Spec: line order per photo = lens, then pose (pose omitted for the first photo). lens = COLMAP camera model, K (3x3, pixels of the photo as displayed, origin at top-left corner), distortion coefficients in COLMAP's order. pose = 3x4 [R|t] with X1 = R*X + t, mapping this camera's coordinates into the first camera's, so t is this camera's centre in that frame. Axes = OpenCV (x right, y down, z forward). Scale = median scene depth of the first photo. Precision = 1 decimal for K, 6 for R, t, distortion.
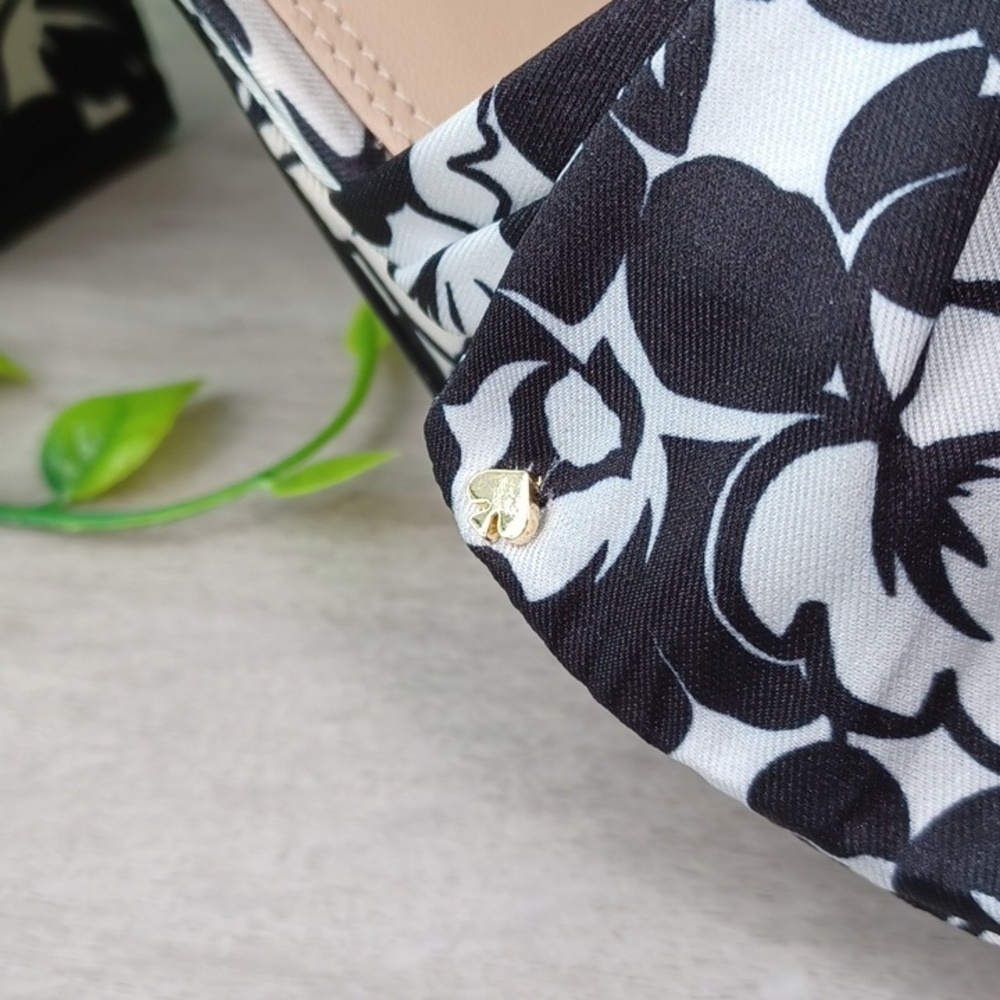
lens RADIAL K [[1685.8, 0, 500.0], [0, 1685.8, 500.0], [0, 0, 1]] dist [0.034864, -0.052776]
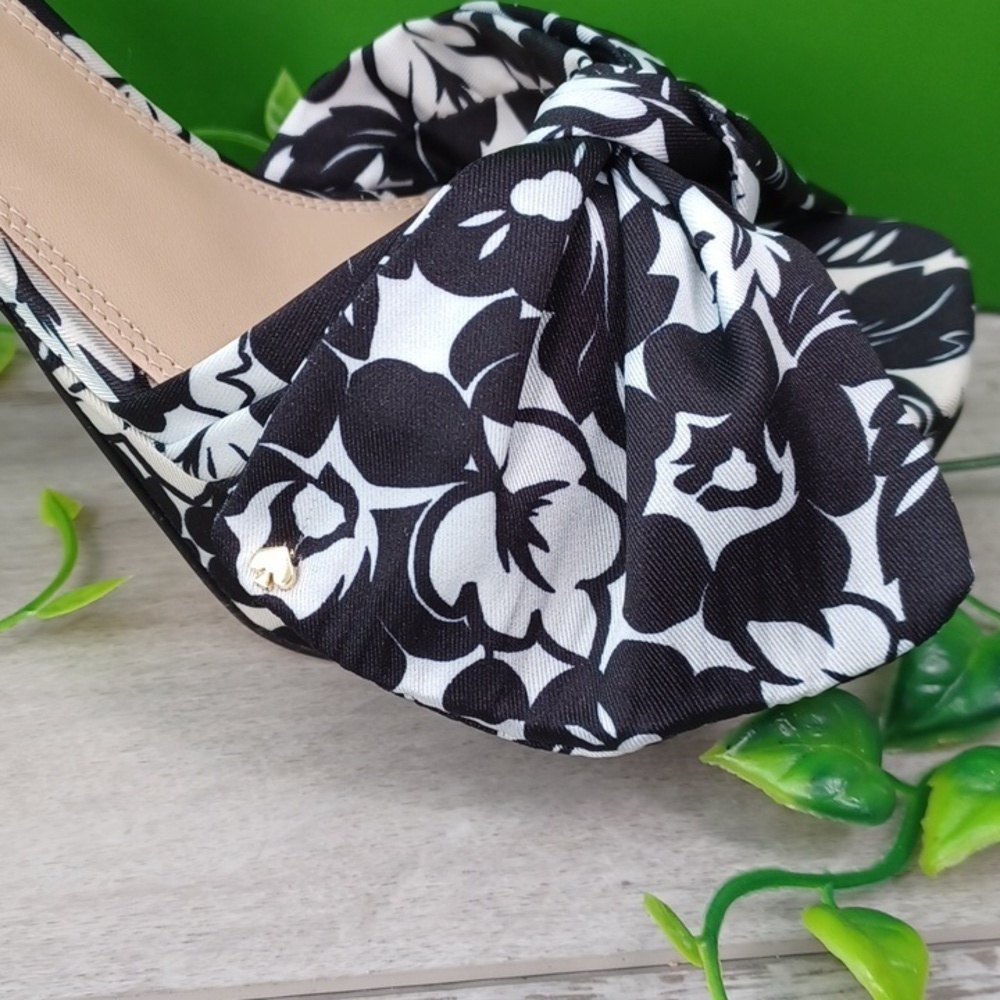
lens RADIAL K [[1685.8, 0, 500.0], [0, 1685.8, 500.0], [0, 0, 1]] dist [0.034864, -0.052776]
pose [[0.910728, -0.109266, 0.398290, -0.495571], [0.162433, 0.981415, -0.102180, 0.157978], [-0.379723, 0.157754, 0.911551, -0.711604]]
